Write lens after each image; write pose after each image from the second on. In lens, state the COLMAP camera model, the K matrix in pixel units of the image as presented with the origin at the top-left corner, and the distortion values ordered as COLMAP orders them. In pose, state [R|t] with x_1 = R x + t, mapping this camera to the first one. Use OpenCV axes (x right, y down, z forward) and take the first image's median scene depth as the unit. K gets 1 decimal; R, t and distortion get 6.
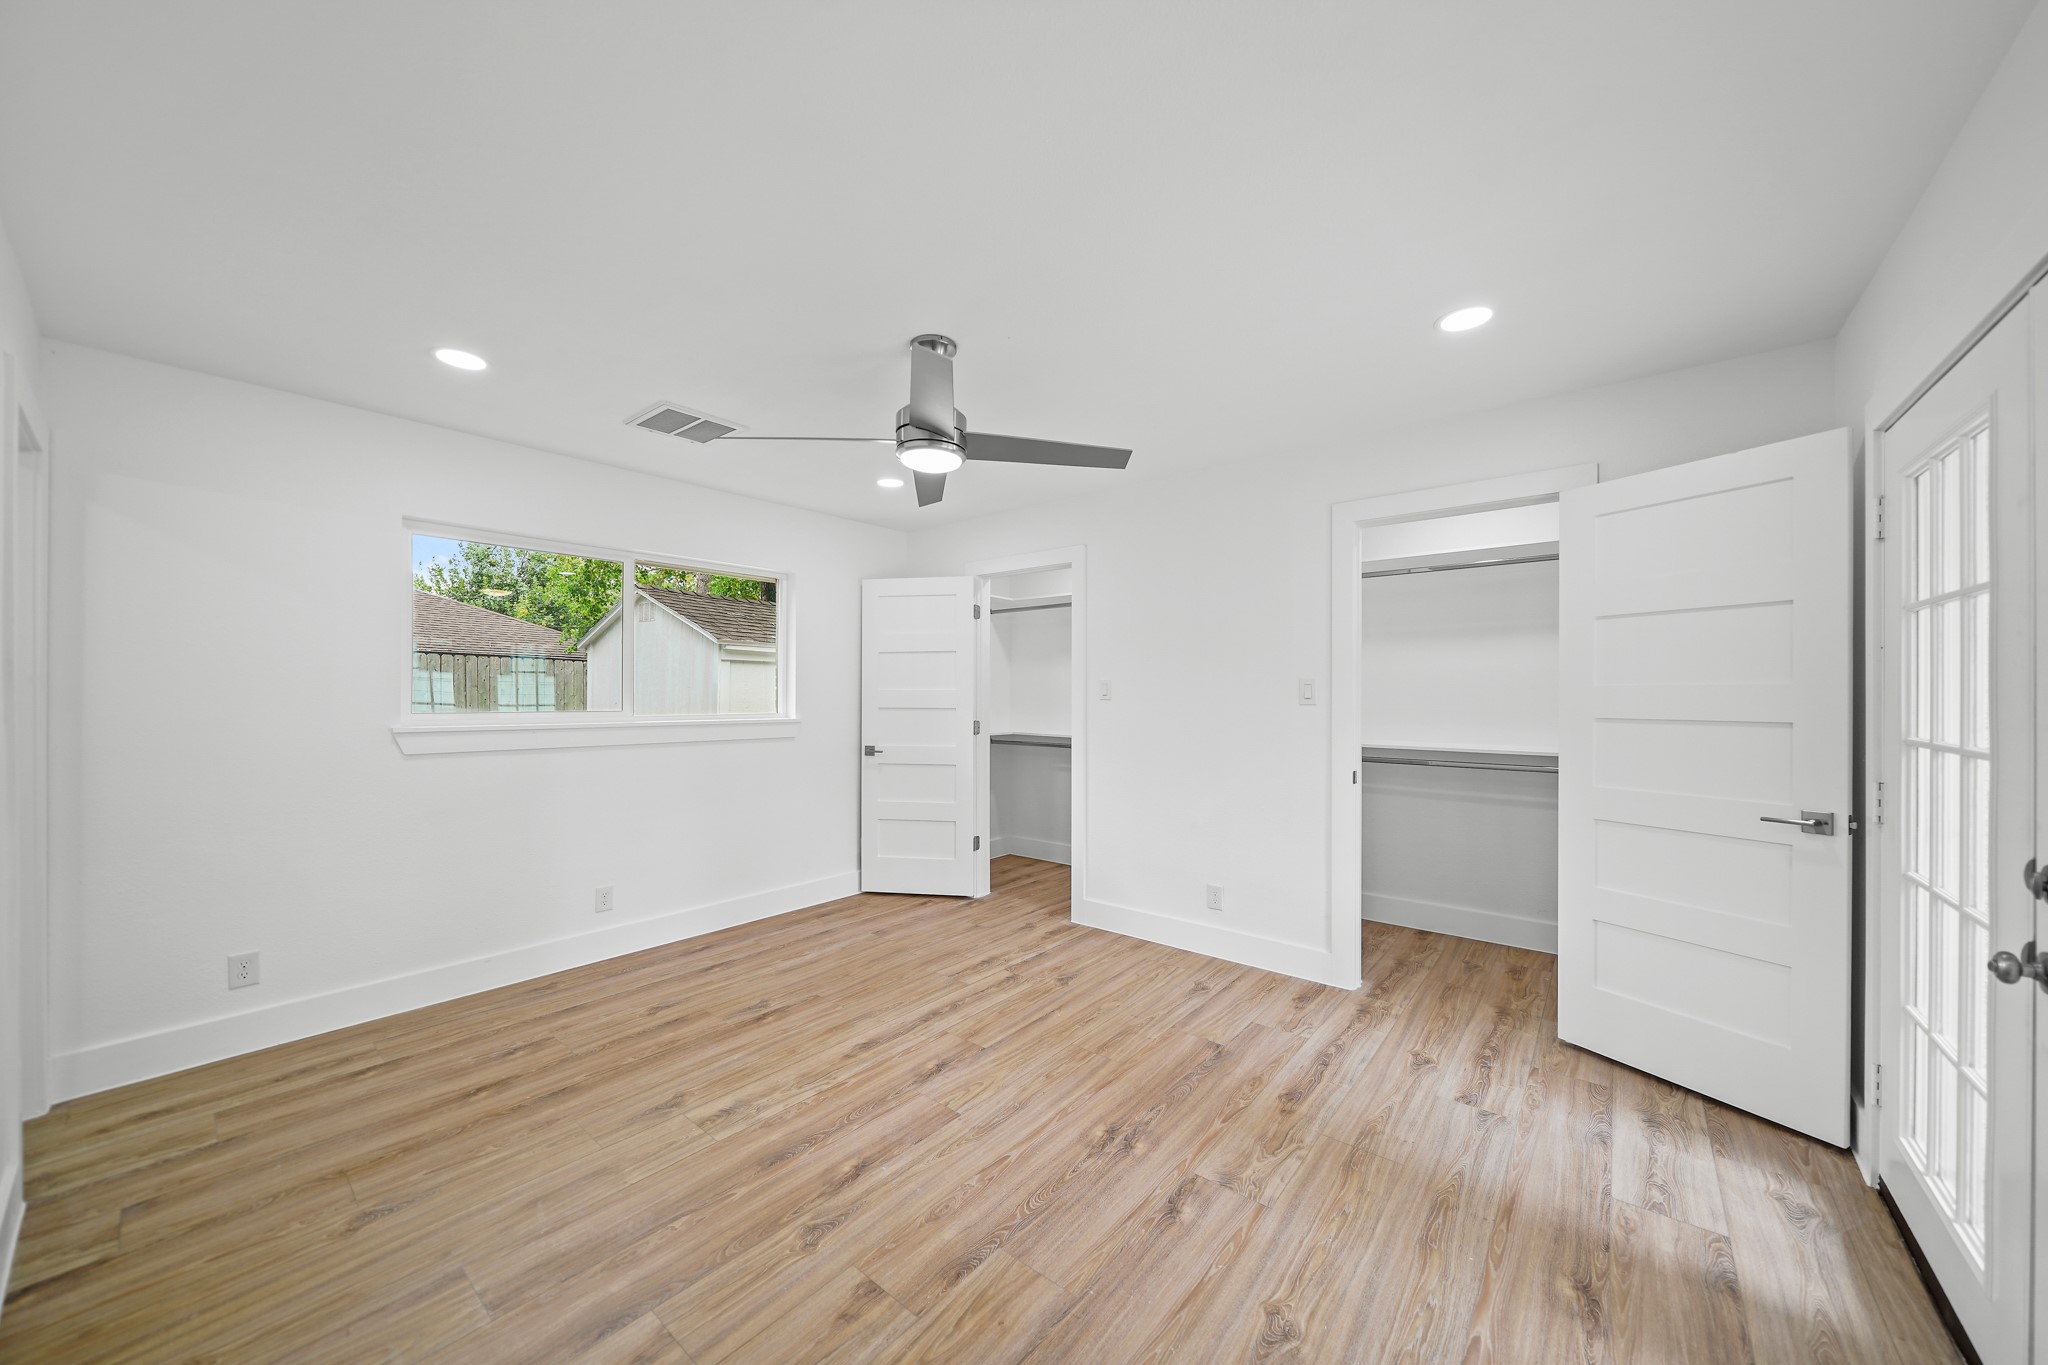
lens RADIAL K [[724.4, 0, 1013.2], [0, 724.4, 698.7], [0, 0, 1]] dist [-0.000350, -0.000250]
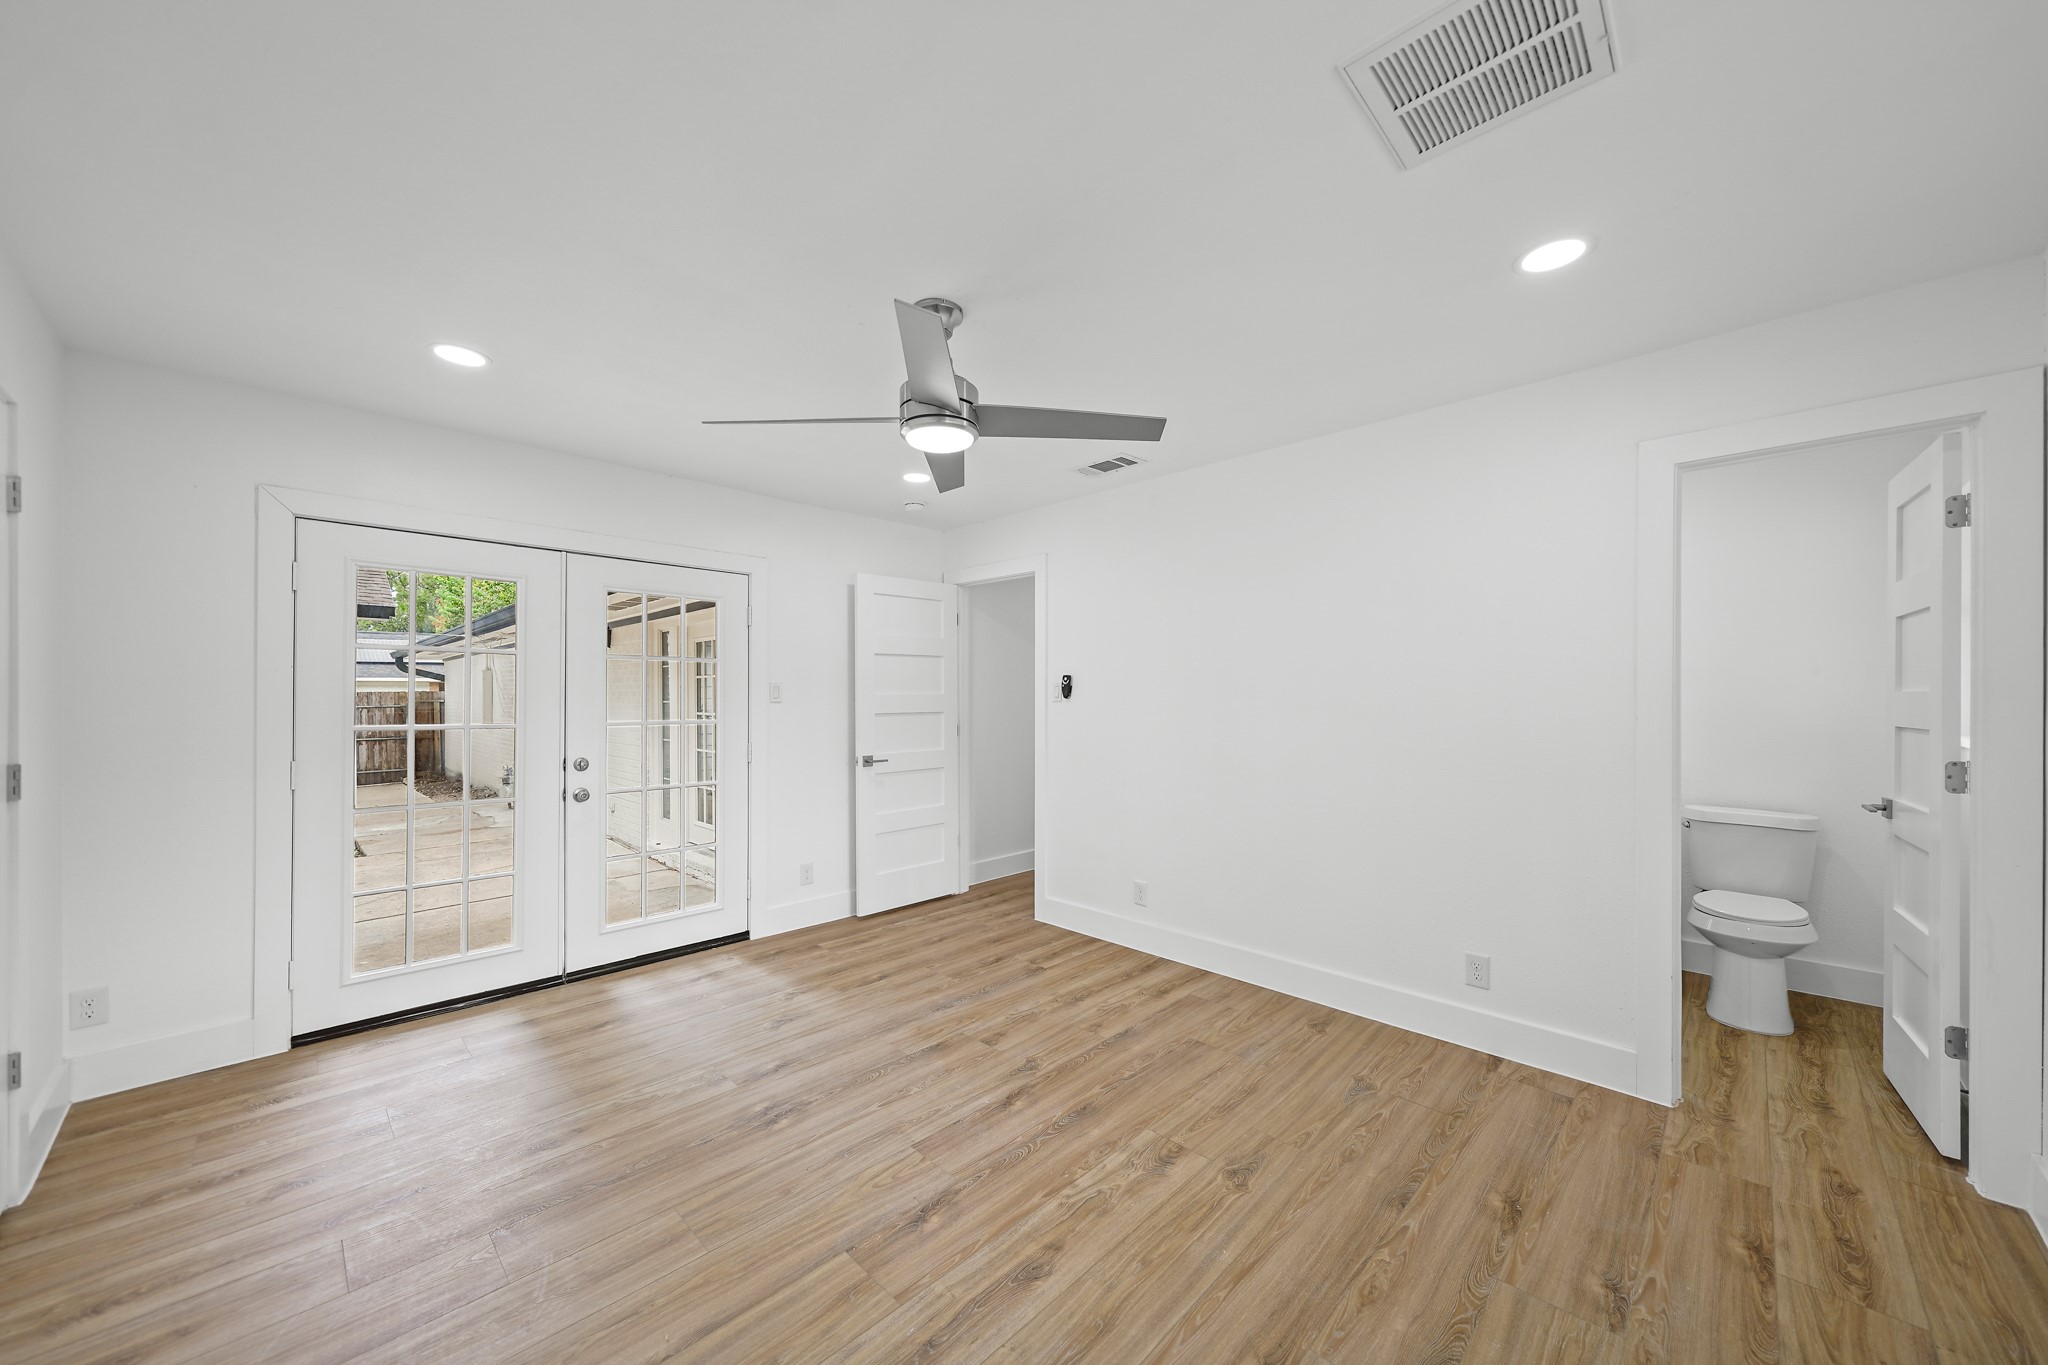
lens RADIAL K [[724.4, 0, 1018.7], [0, 724.4, 691.6], [0, 0, 1]] dist [-0.000350, -0.000250]
pose [[-0.996889, 0.001759, 0.078795, -0.297648], [0.001264, 0.999979, -0.006336, -0.010955], [-0.078804, -0.006217, -0.996871, 1.999252]]
